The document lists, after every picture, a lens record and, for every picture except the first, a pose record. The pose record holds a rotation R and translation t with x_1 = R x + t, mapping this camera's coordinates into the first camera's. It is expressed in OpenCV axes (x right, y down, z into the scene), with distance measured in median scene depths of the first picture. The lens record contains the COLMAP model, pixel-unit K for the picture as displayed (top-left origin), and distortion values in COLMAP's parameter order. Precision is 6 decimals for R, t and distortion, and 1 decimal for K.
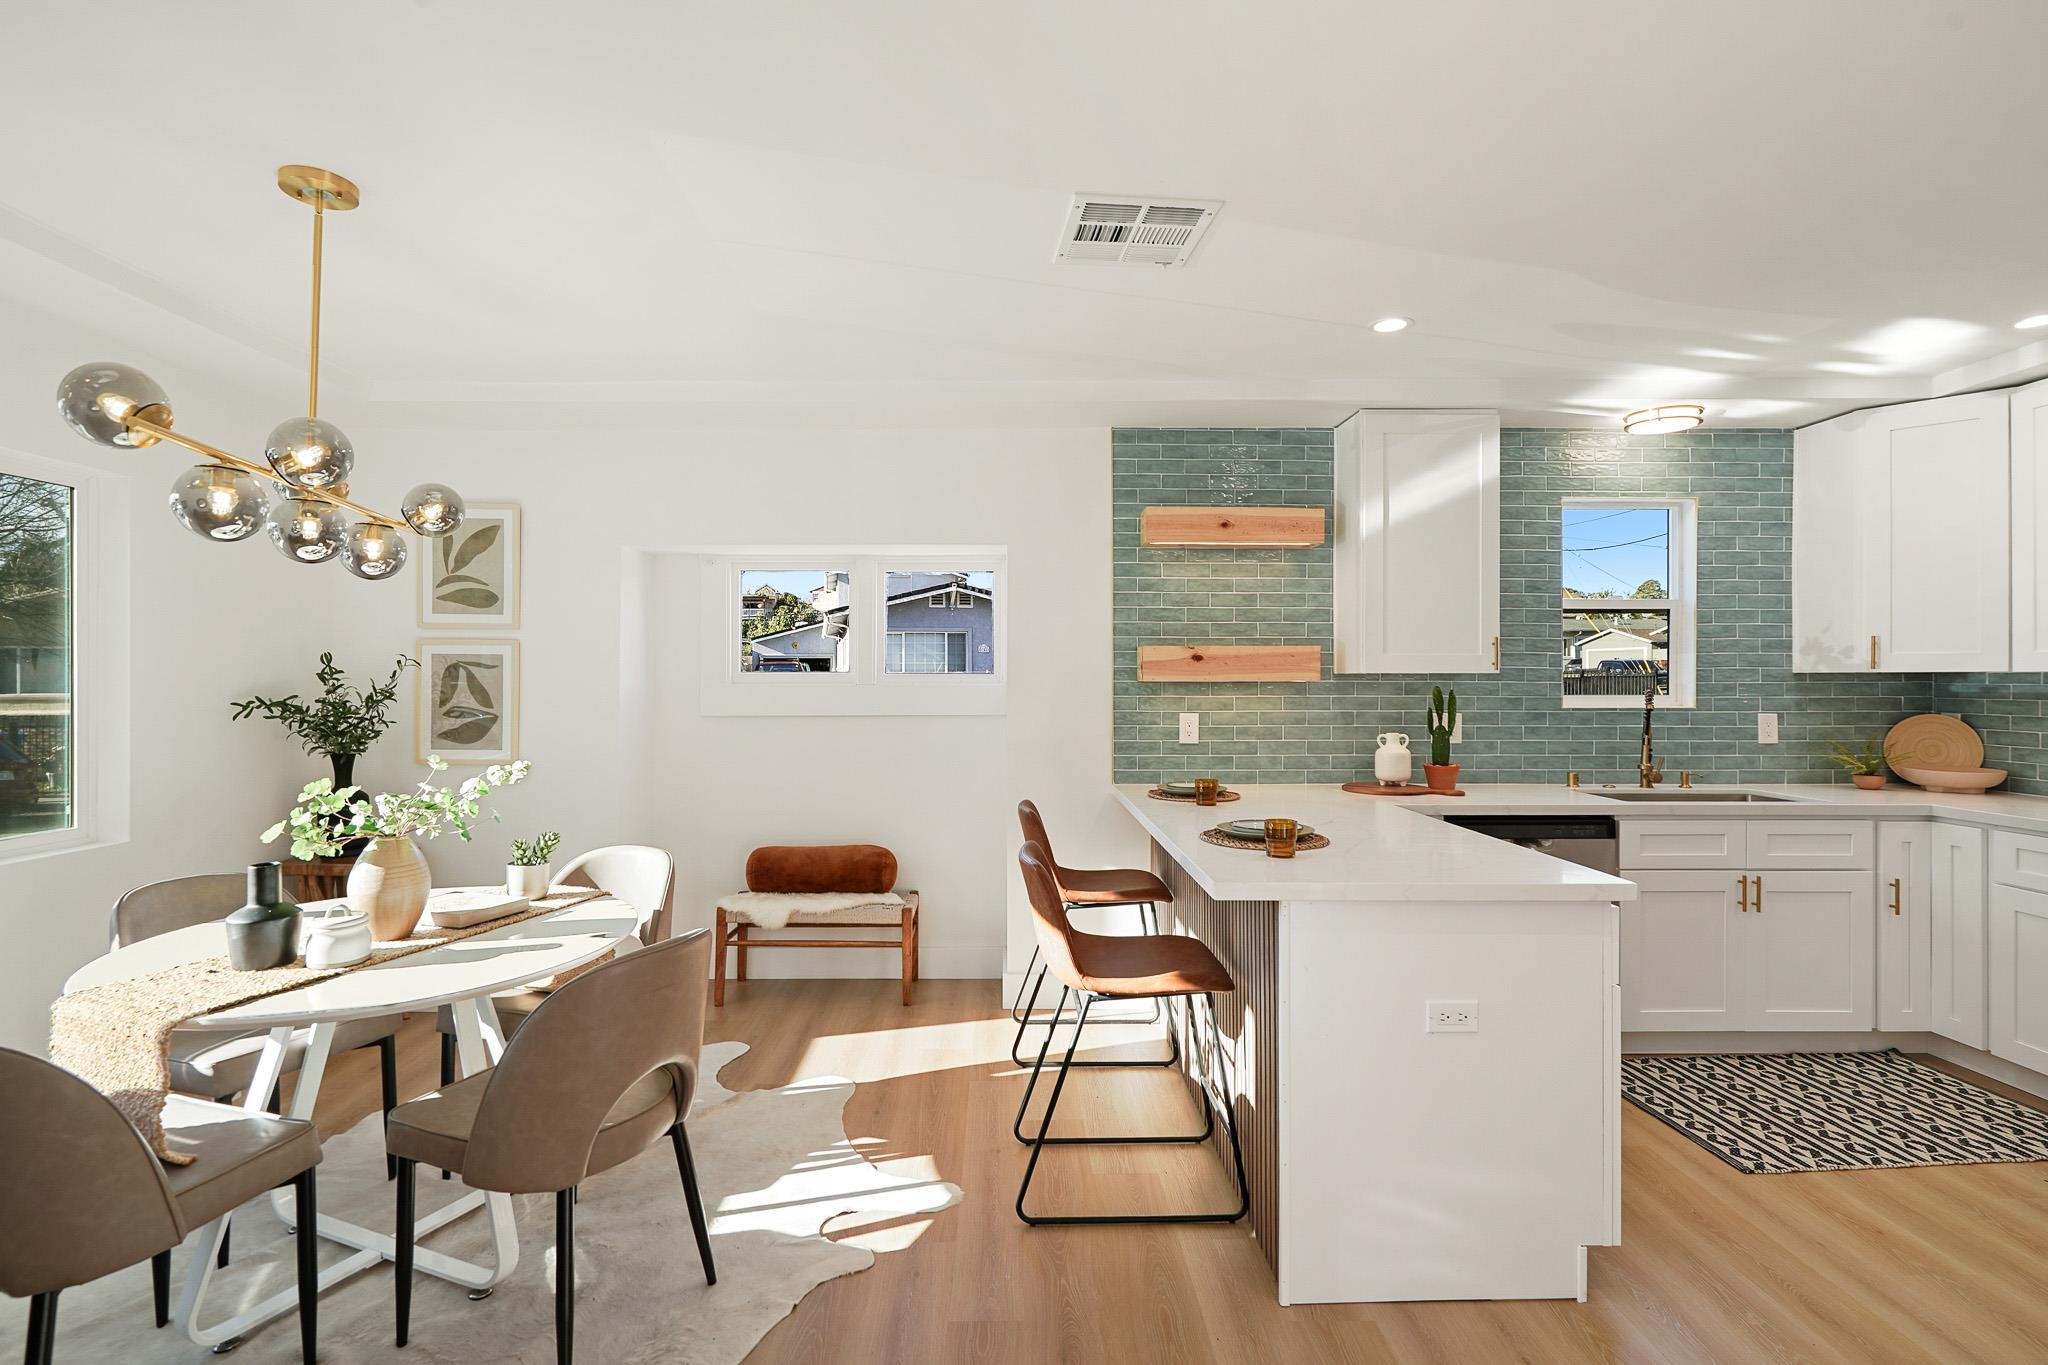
lens RADIAL K [[968.1, 0, 1019.8], [0, 968.1, 679.6], [0, 0, 1]] dist [0.002445, 0.000122]
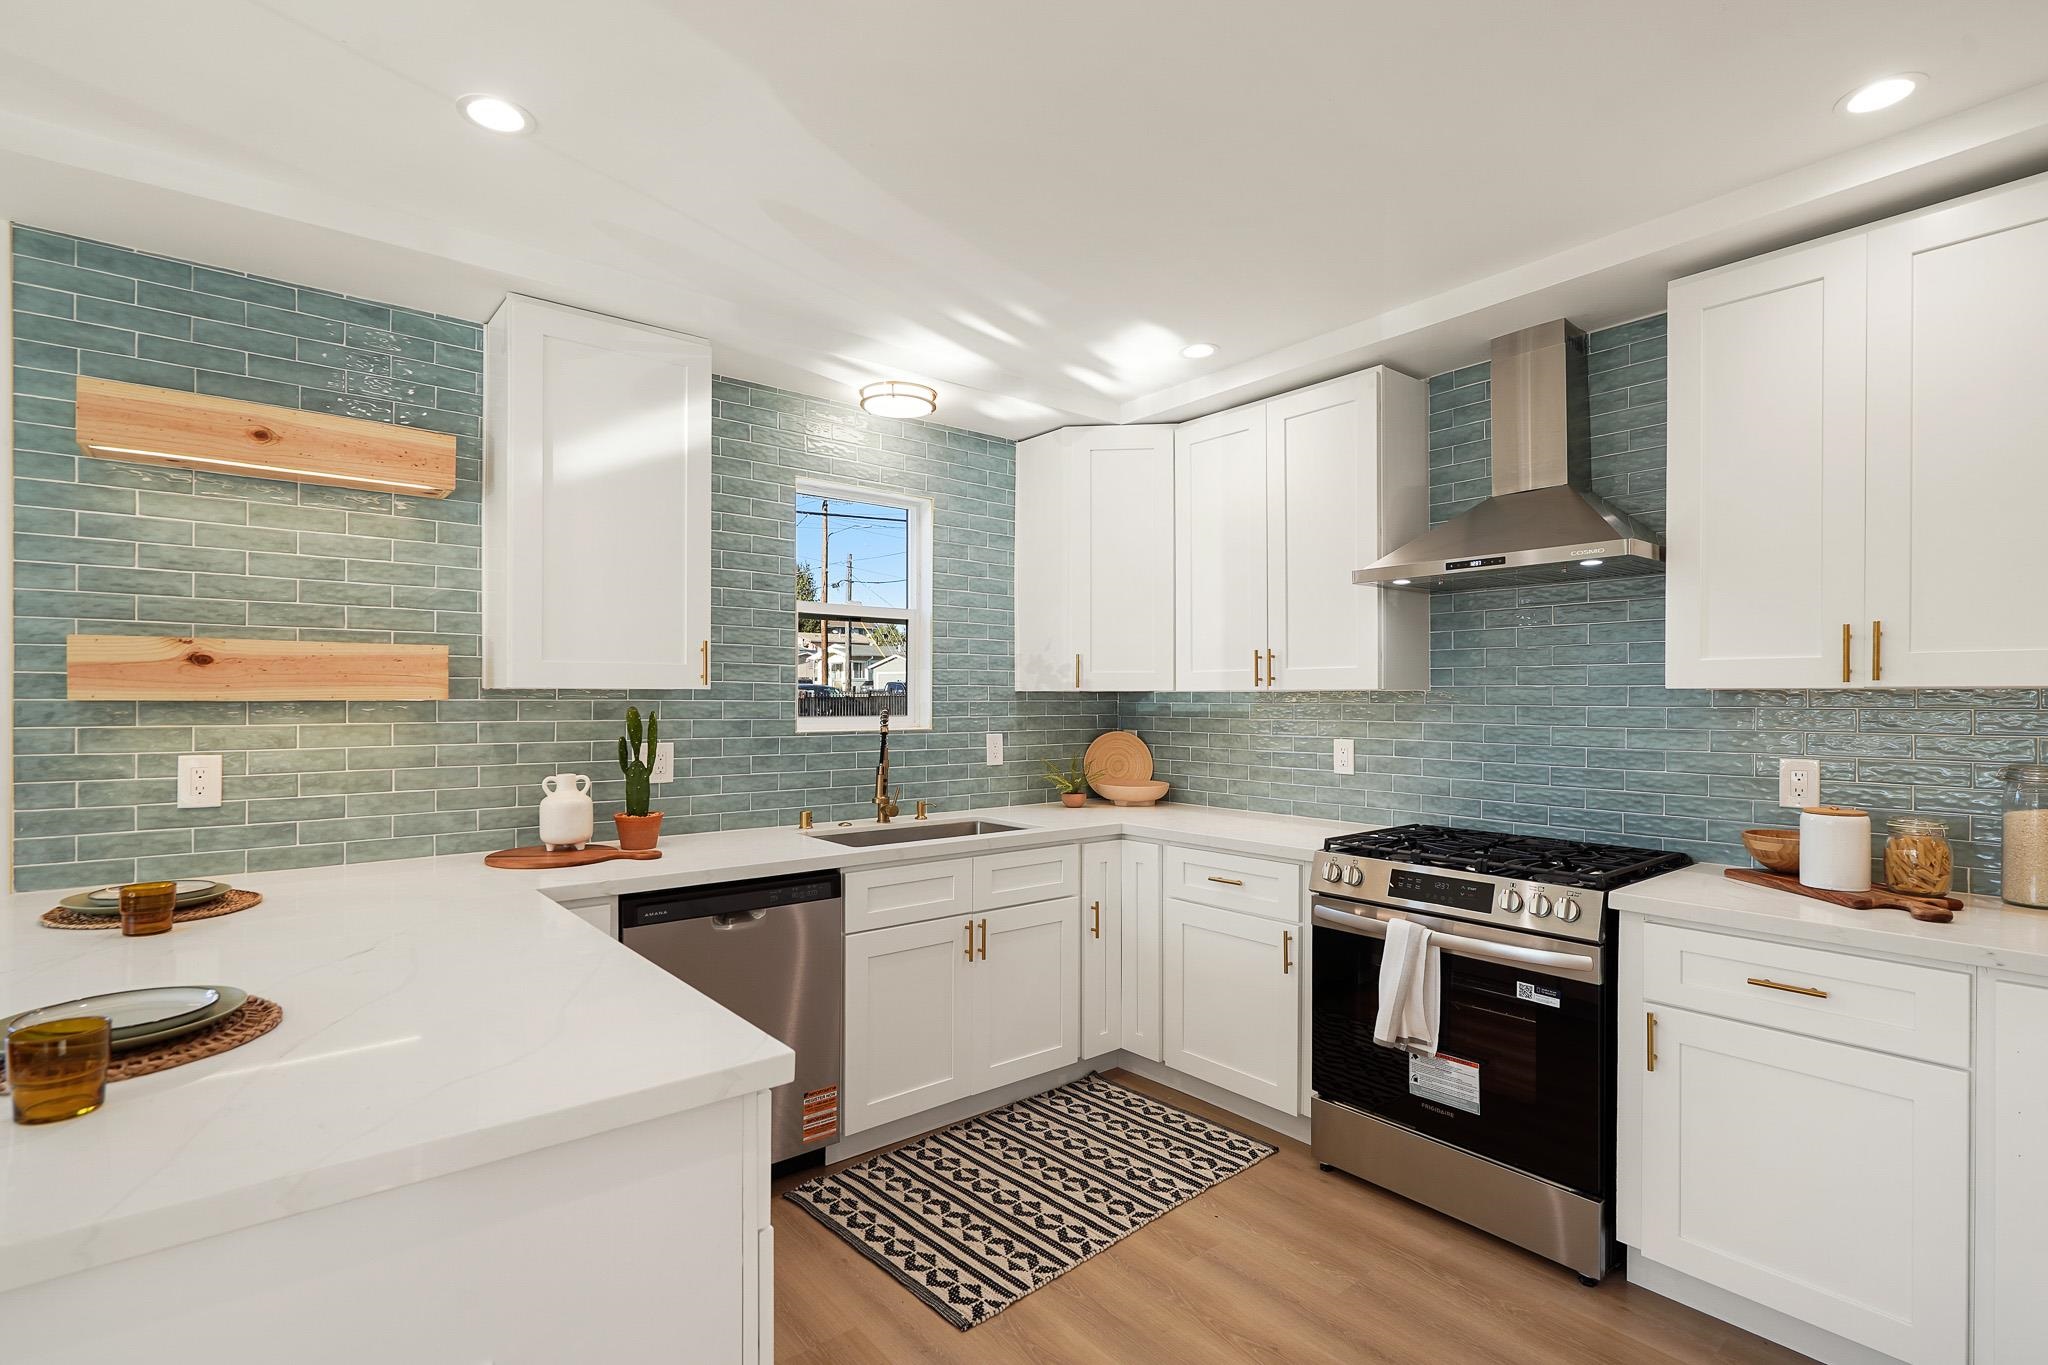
lens RADIAL K [[961.2, 0, 1013.8], [0, 961.2, 698.6], [0, 0, 1]] dist [0.001976, 0.000075]
pose [[0.785100, 0.001102, 0.619368, 0.204609], [-0.000998, 0.999999, -0.000514, 0.000627], [-0.619368, -0.000214, 0.785101, 0.250756]]
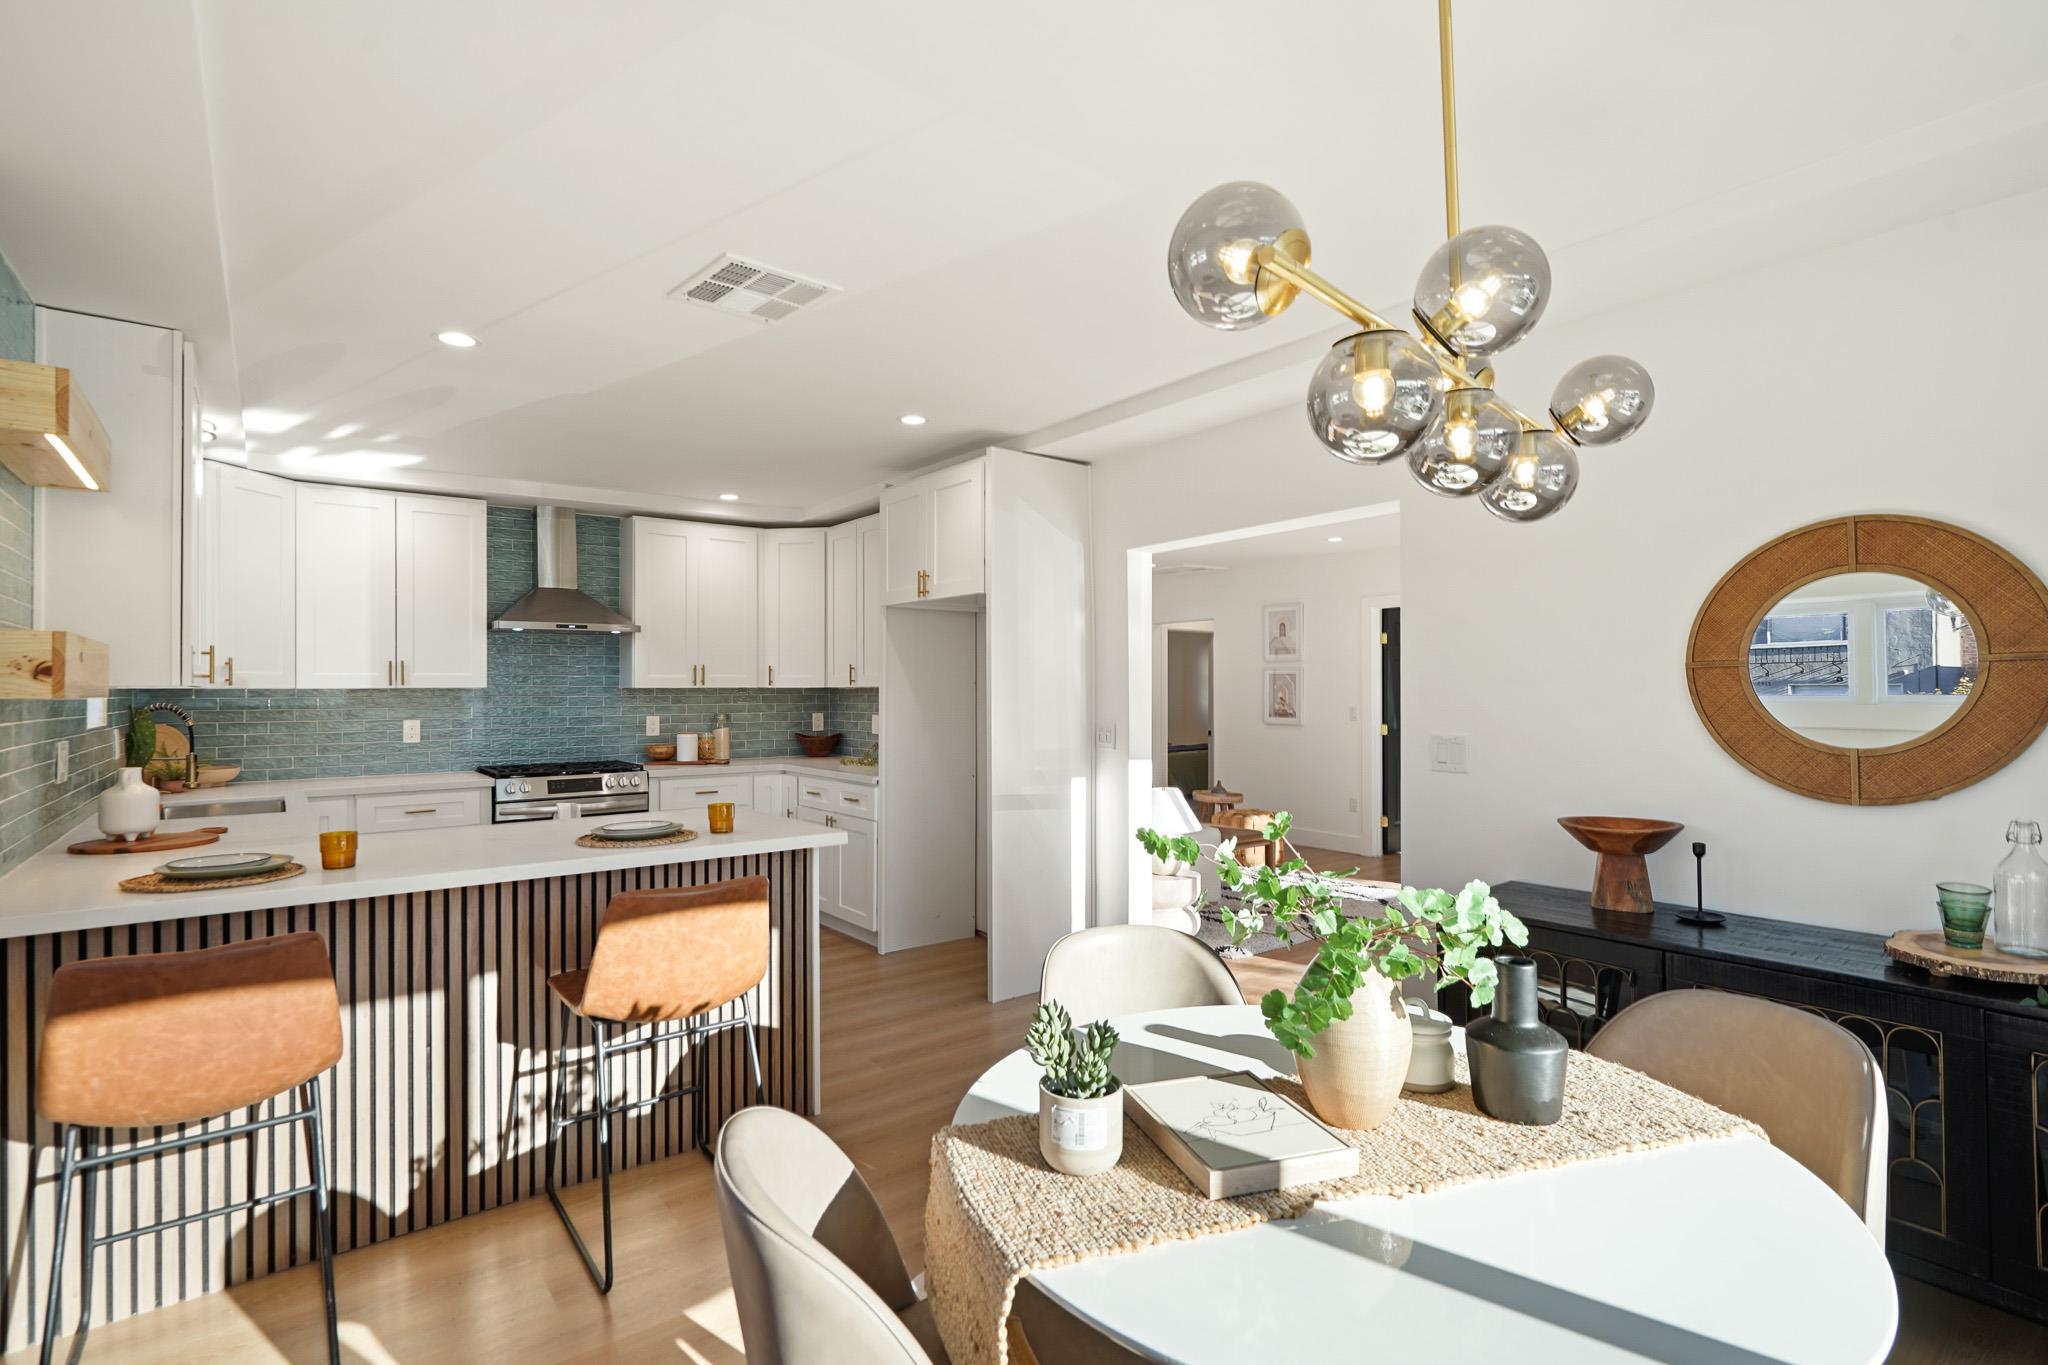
lens RADIAL K [[961.6, 0, 1009.0], [0, 961.6, 681.1], [0, 0, 1]] dist [-0.000358, -0.000355]
pose [[-0.596067, 0.010875, 0.802861, -0.585042], [0.005870, 0.999941, -0.009187, 0.000016], [-0.802913, -0.000763, -0.596095, 0.881046]]
